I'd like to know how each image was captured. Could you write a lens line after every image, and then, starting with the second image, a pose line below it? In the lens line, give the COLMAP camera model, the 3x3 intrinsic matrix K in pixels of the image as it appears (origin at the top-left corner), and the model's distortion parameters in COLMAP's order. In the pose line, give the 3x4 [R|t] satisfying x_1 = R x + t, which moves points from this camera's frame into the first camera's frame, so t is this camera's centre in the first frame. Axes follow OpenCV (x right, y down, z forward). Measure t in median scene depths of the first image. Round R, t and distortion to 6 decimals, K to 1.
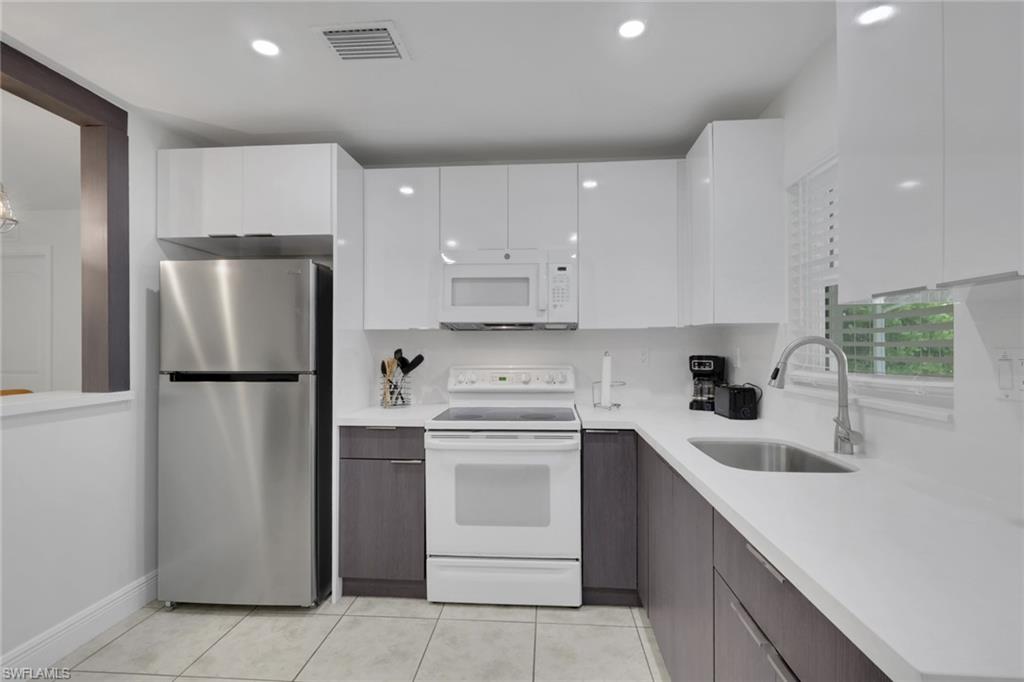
lens RADIAL K [[485.2, 0, 517.3], [0, 485.2, 343.5], [0, 0, 1]] dist [-0.000882, -0.000107]
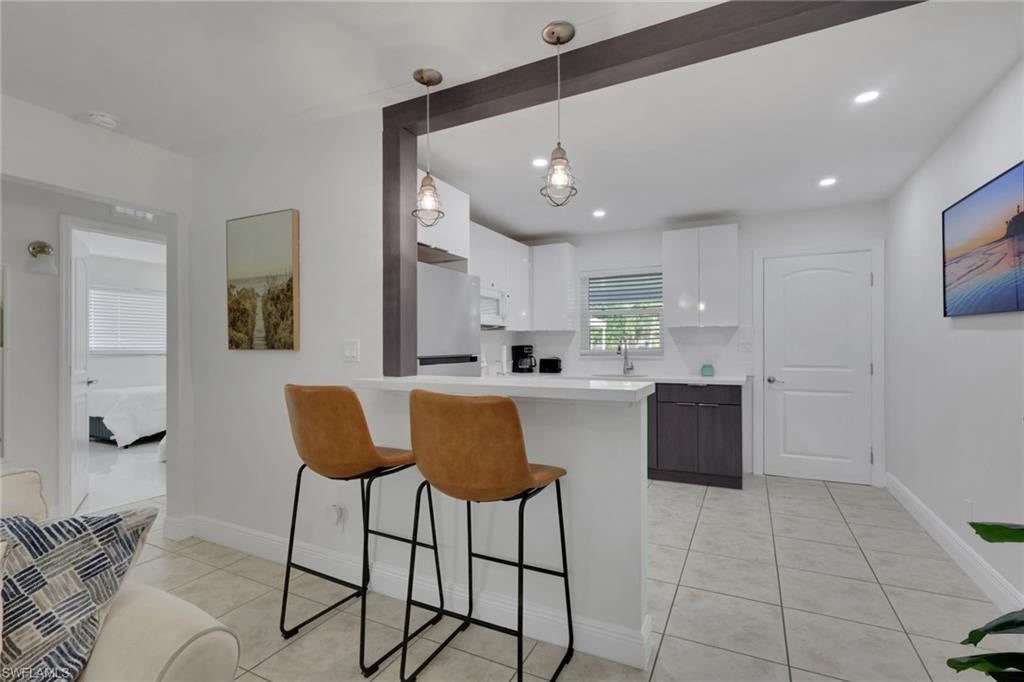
lens RADIAL K [[485.2, 0, 513.5], [0, 485.2, 344.7], [0, 0, 1]] dist [-0.000882, -0.000107]
pose [[0.375870, 0.005619, 0.926655, -1.672593], [-0.001782, 0.999984, -0.005341, 0.036073], [-0.926671, 0.000357, 0.375874, 0.339917]]
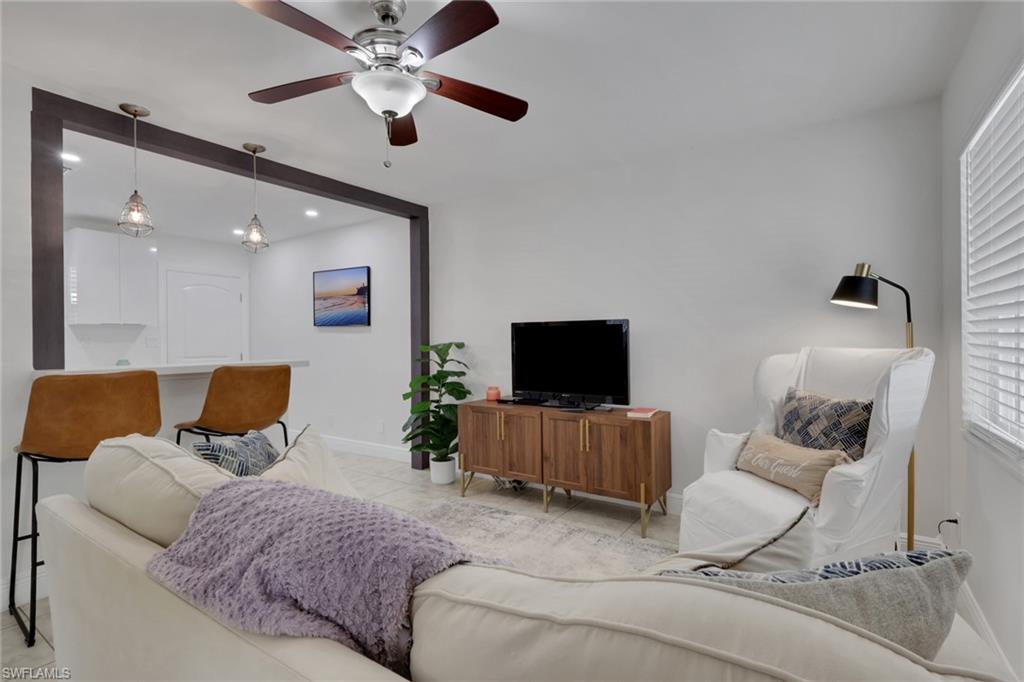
lens RADIAL K [[485.2, 0, 519.5], [0, 485.2, 339.3], [0, 0, 1]] dist [-0.000882, -0.000107]
pose [[-0.877412, 0.011461, 0.479600, -2.167073], [0.008450, 0.999929, -0.008436, 0.052618], [-0.479663, -0.003349, -0.877447, 1.392143]]
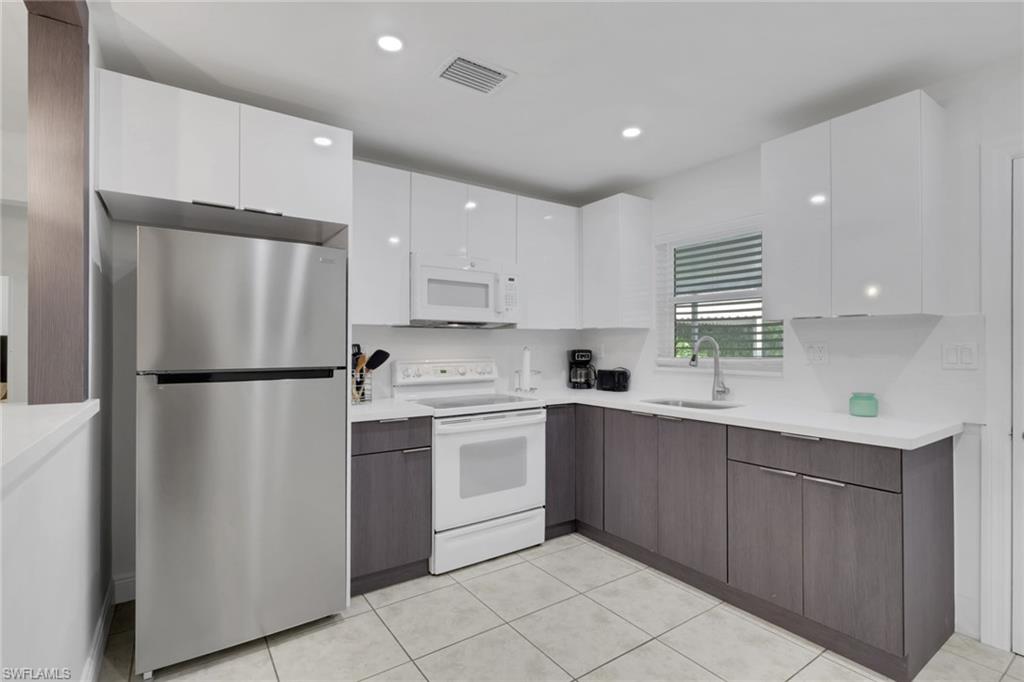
lens RADIAL K [[485.2, 0, 516.9], [0, 485.2, 342.9], [0, 0, 1]] dist [-0.000882, -0.000107]
pose [[0.774764, 0.005925, 0.632222, -0.732200], [-0.005633, 0.999981, -0.002469, 0.010827], [-0.632225, -0.001649, 0.774783, 0.037806]]
